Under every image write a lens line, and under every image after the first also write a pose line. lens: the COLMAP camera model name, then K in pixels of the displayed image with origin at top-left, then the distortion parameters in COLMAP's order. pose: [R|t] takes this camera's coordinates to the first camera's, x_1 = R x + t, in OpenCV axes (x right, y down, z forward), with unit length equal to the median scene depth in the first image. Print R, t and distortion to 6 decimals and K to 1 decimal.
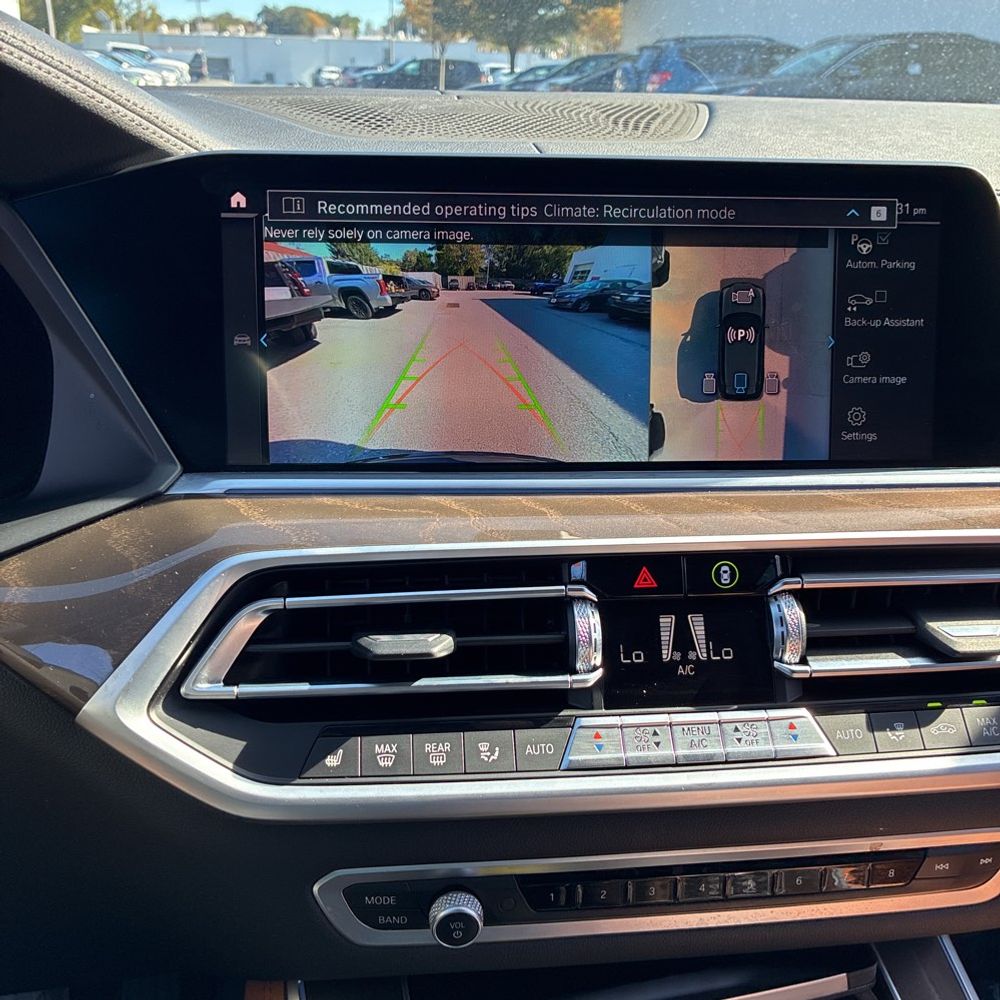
lens RADIAL K [[1019.9, 0, 500.0], [0, 1019.9, 500.0], [0, 0, 1]] dist [0.021830, -0.002056]
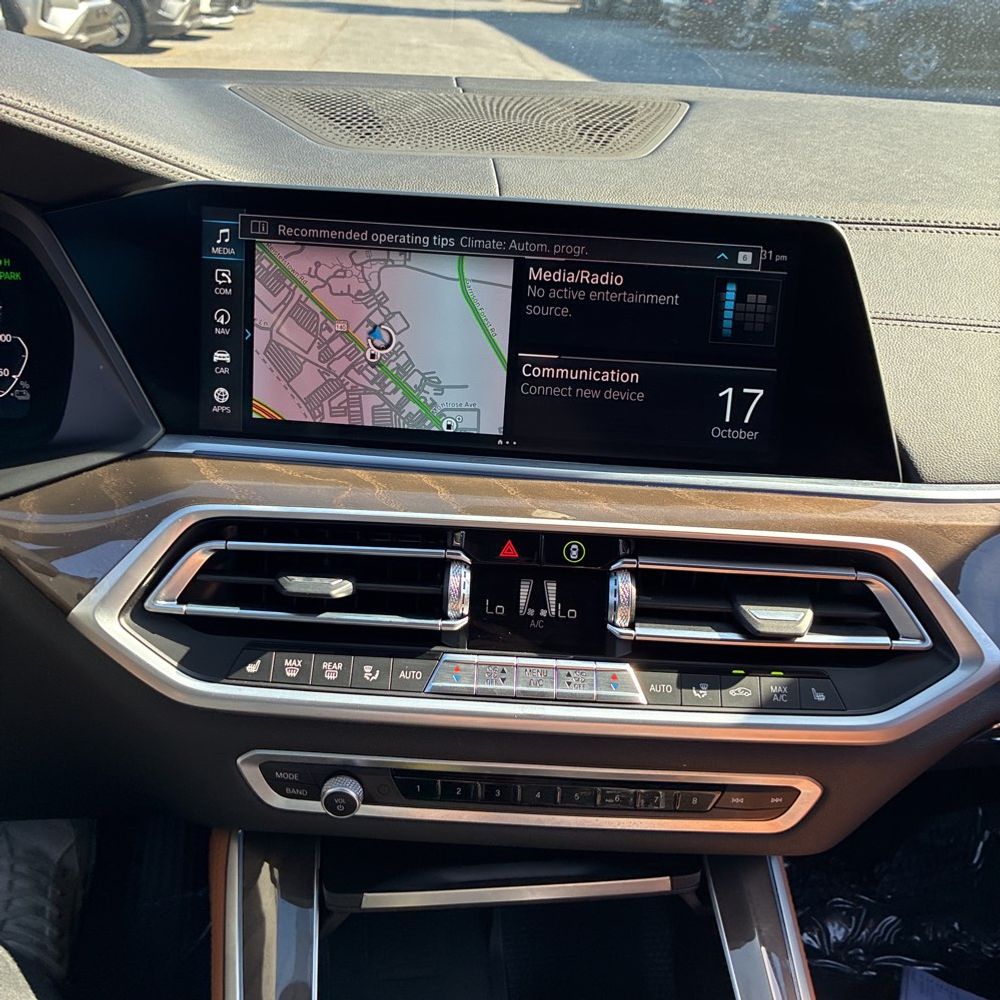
lens RADIAL K [[1057.9, 0, 525.9], [0, 1057.9, 468.8], [0, 0, 1]] dist [0.128283, -0.312094]
pose [[0.990401, 0.082357, -0.111012, 0.297443], [-0.073467, 0.993927, 0.081926, -0.129558], [0.117085, -0.072984, 0.990436, -0.281673]]
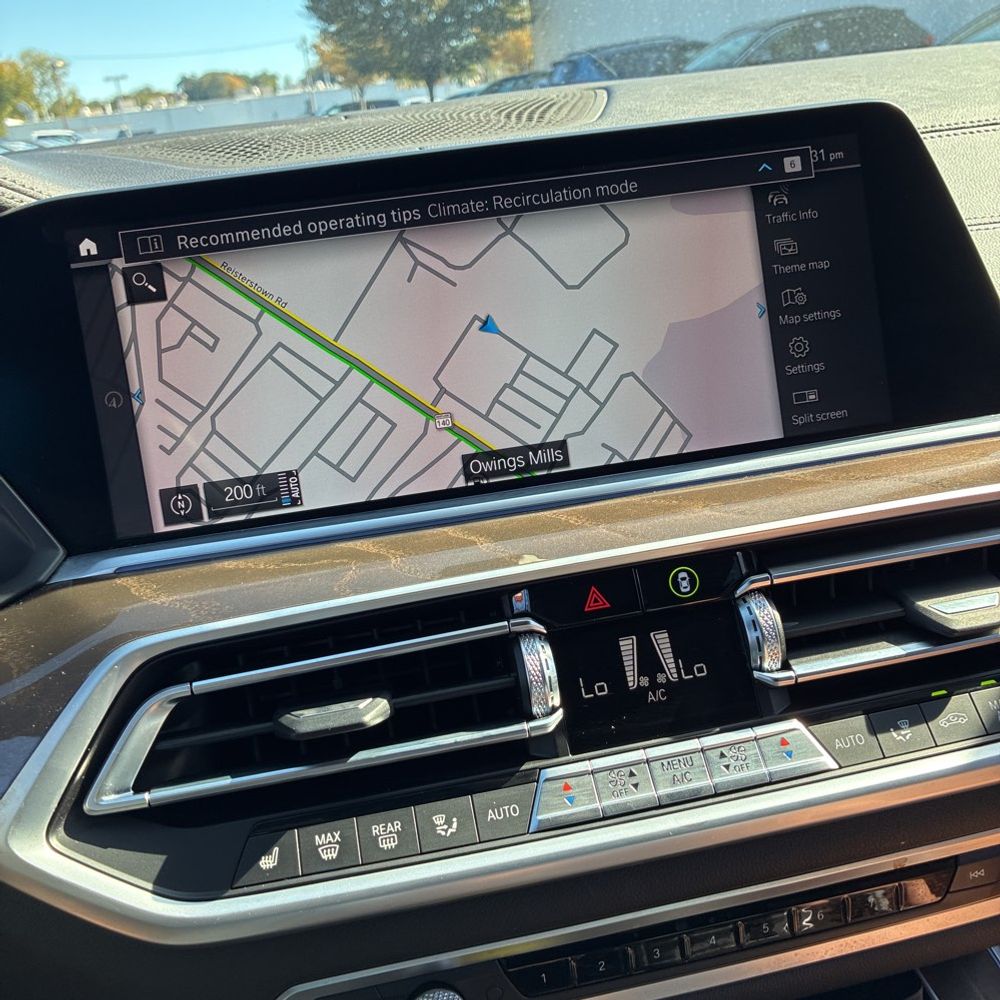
lens RADIAL K [[997.1, 0, 498.0], [0, 997.1, 484.1], [0, 0, 1]] dist [0.007279, 0.027208]
pose [[0.989446, -0.144508, 0.010667, 0.063226], [0.144801, 0.988810, -0.035869, -0.003644], [-0.005365, 0.037035, 0.999300, 0.129963]]
